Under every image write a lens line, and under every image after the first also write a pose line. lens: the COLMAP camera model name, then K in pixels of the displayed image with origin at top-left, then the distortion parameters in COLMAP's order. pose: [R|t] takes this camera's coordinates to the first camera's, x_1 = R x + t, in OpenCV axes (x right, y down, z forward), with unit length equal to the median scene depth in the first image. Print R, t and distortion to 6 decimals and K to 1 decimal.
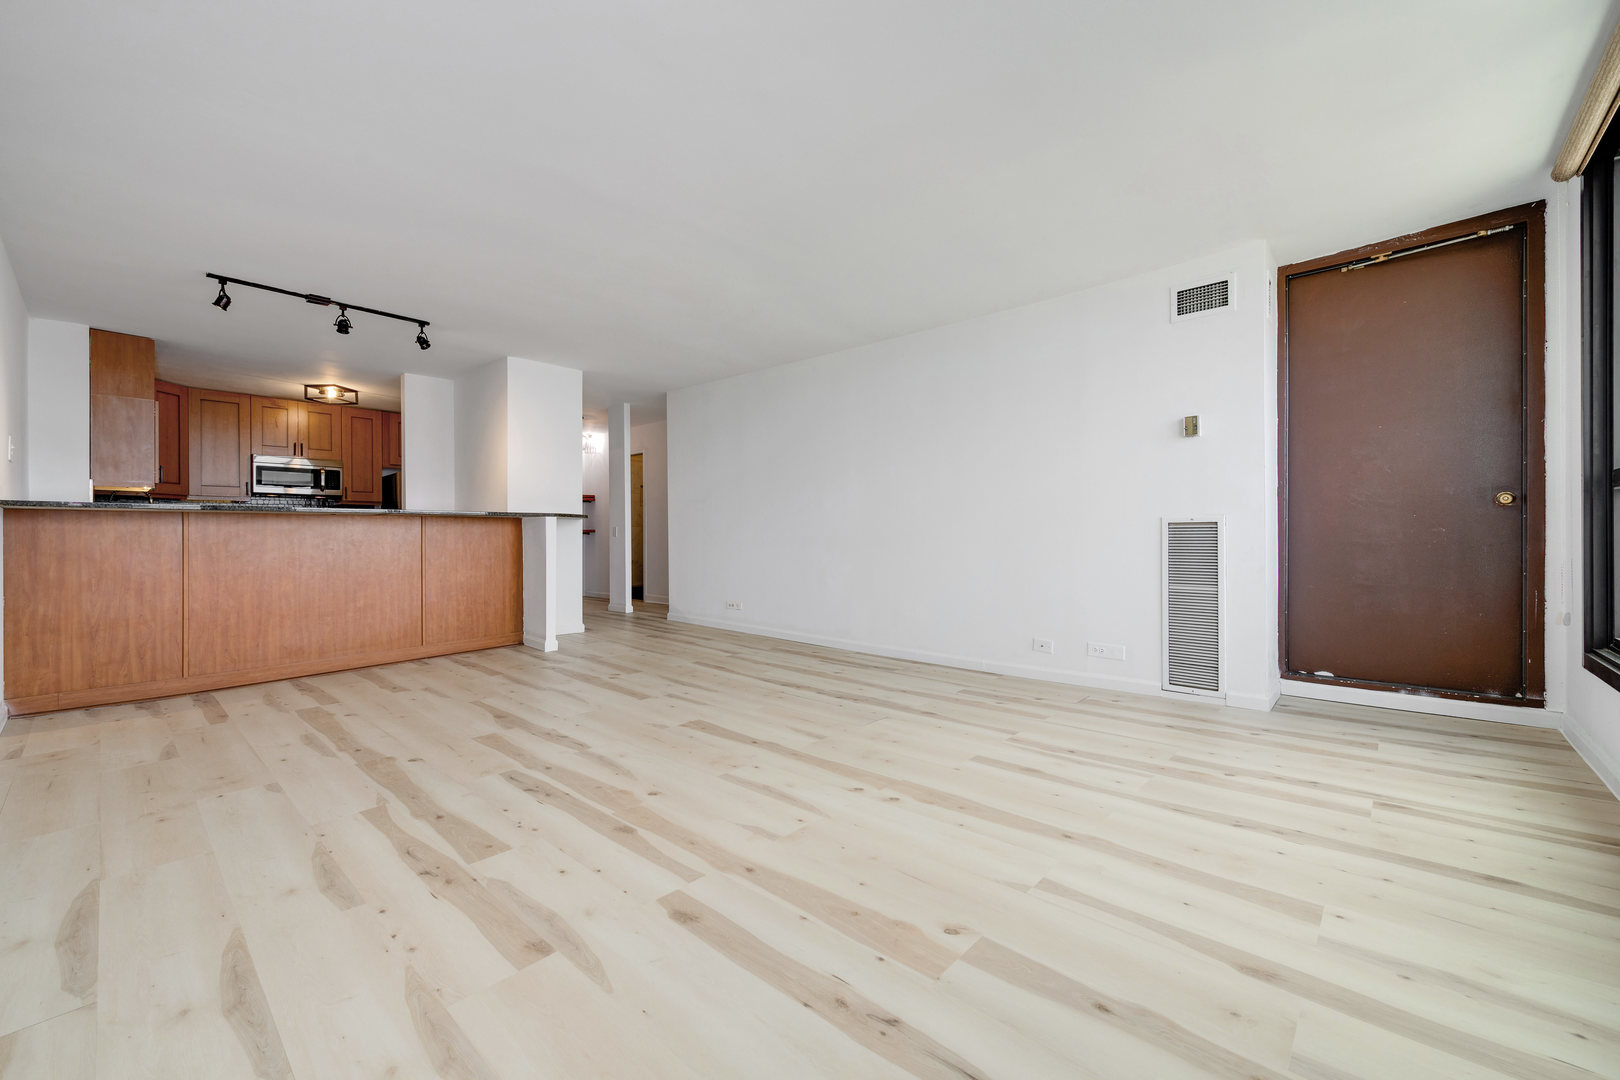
lens RADIAL K [[681.0, 0, 789.2], [0, 681.0, 552.1], [0, 0, 1]] dist [0.001821, 0.000473]
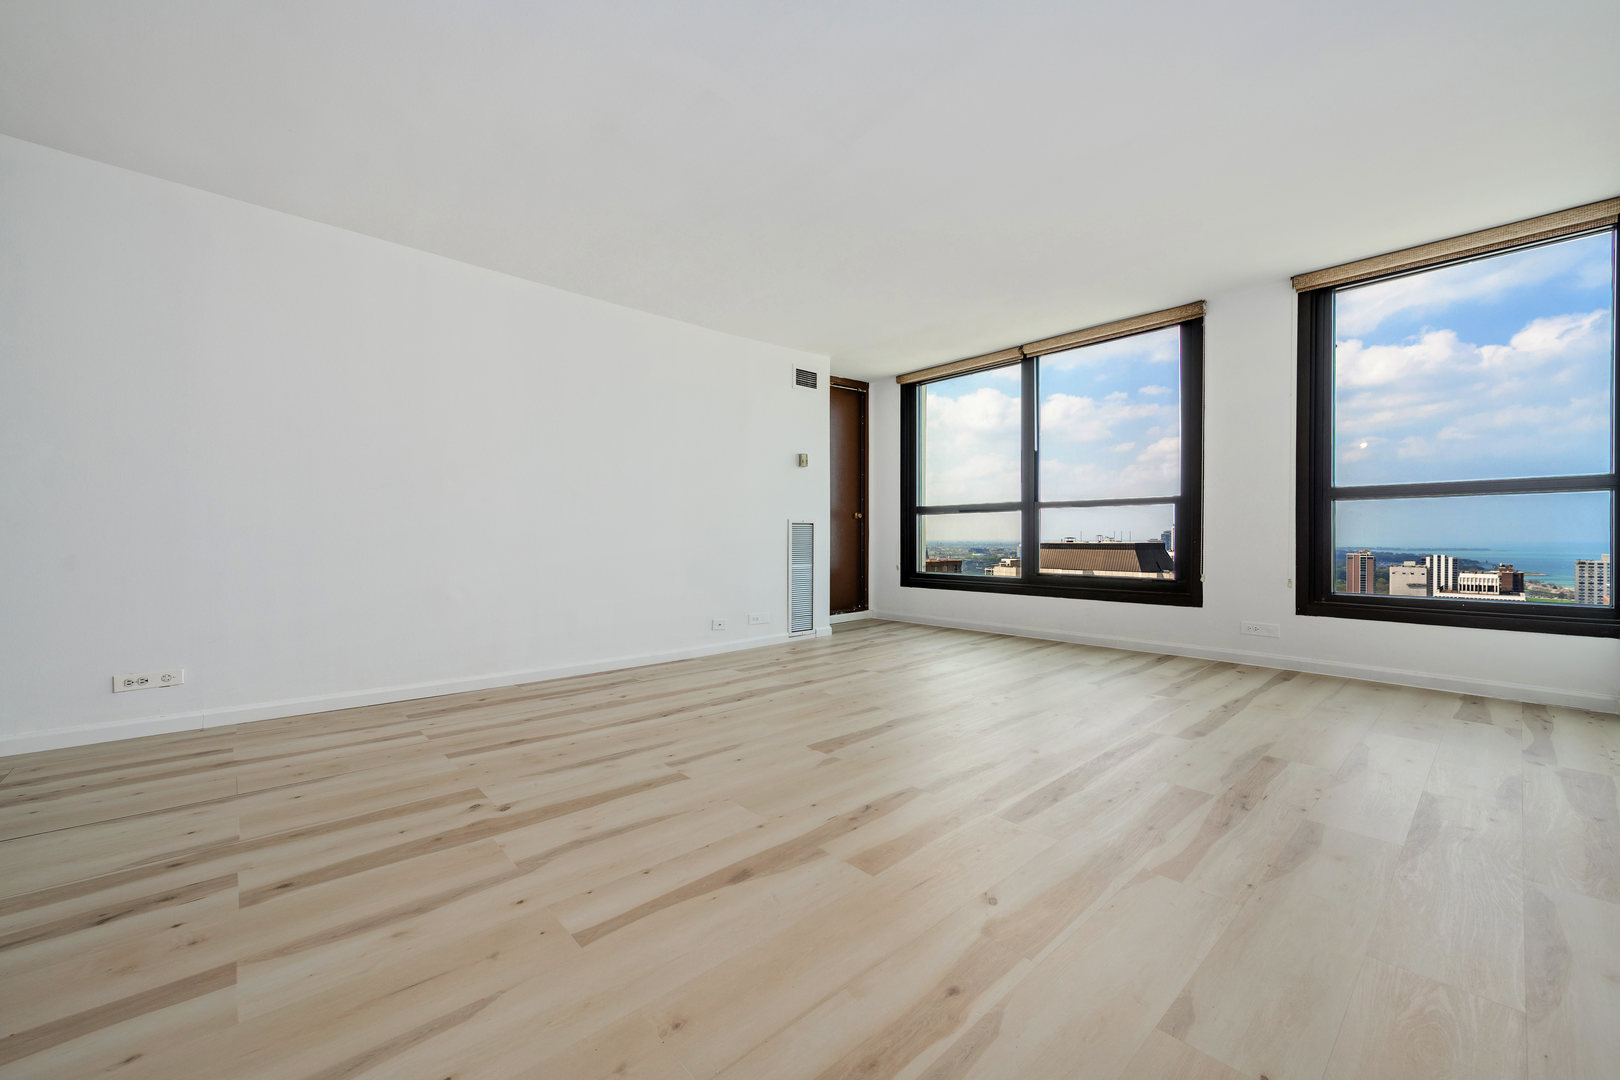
lens RADIAL K [[654.8, 0, 849.1], [0, 654.8, 558.5], [0, 0, 1]] dist [0.002450, -0.000161]
pose [[0.011004, -0.033696, 0.999372, -0.758121], [0.027051, 0.999076, 0.033388, -0.009131], [-0.999573, 0.026667, 0.011905, 0.756095]]
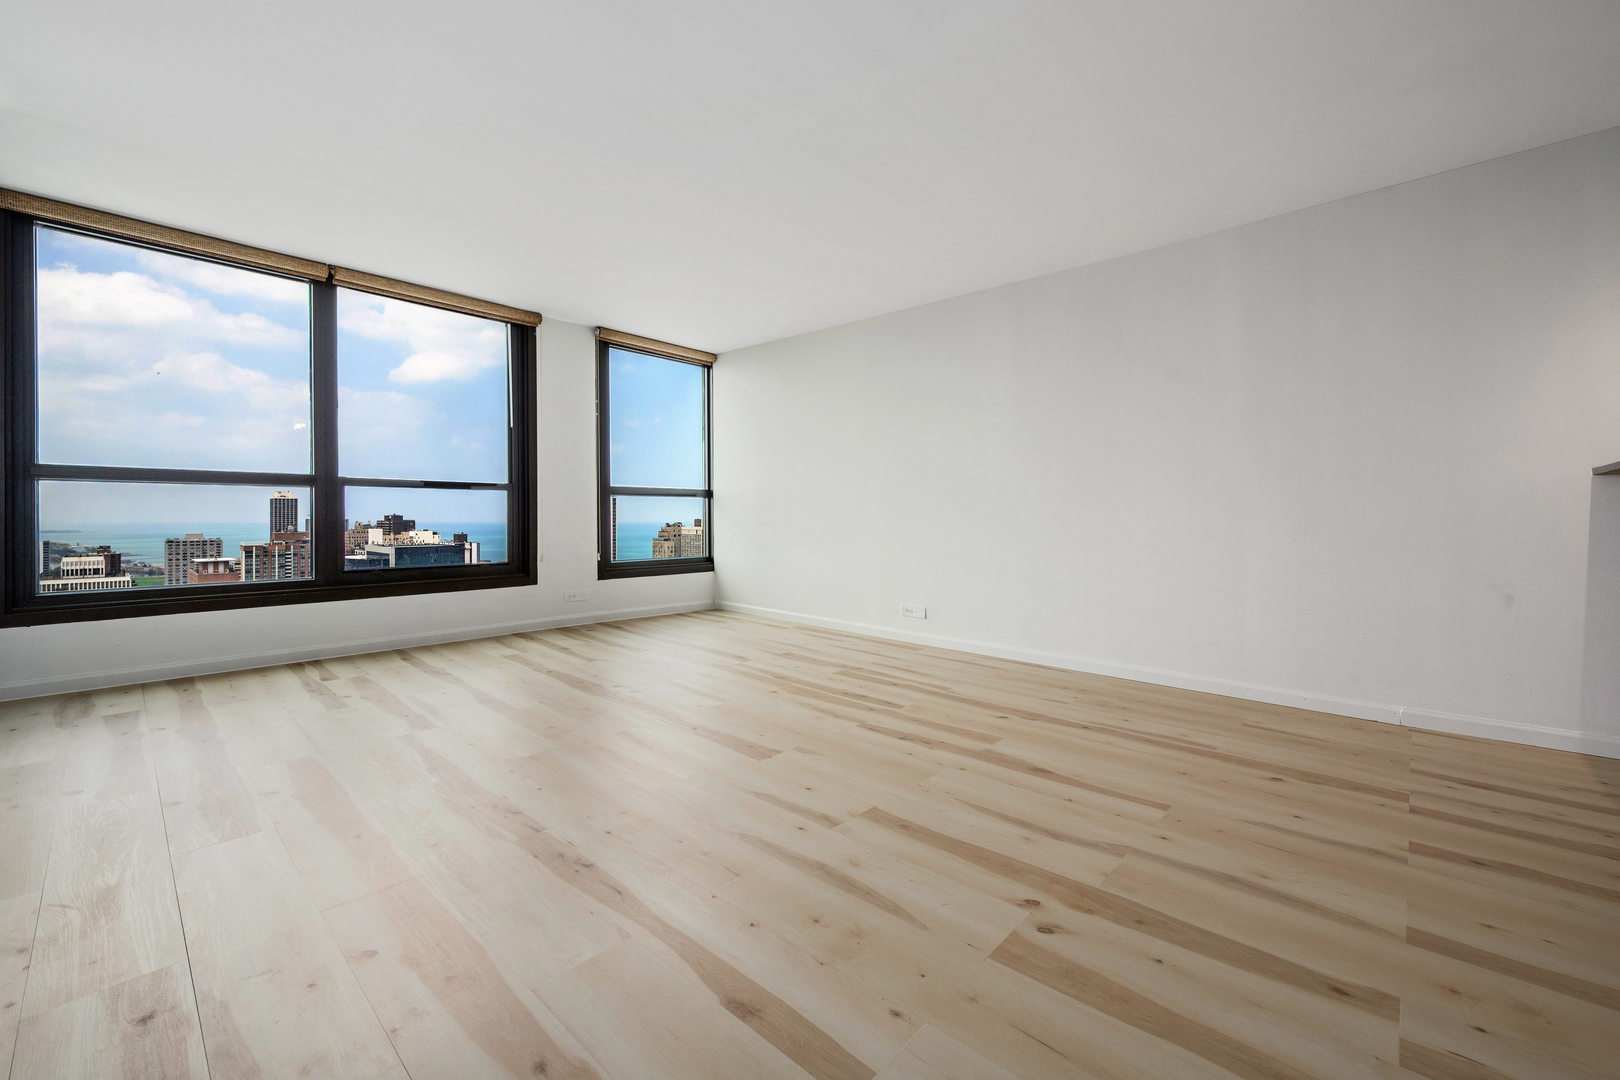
lens RADIAL K [[633.5, 0, 803.0], [0, 633.5, 524.5], [0, 0, 1]] dist [0.011759, -0.003056]
pose [[-0.999230, -0.001145, -0.039212, -0.124101], [-0.002585, 0.999324, 0.036683, -0.032584], [0.039144, 0.036756, -0.998557, 1.373590]]
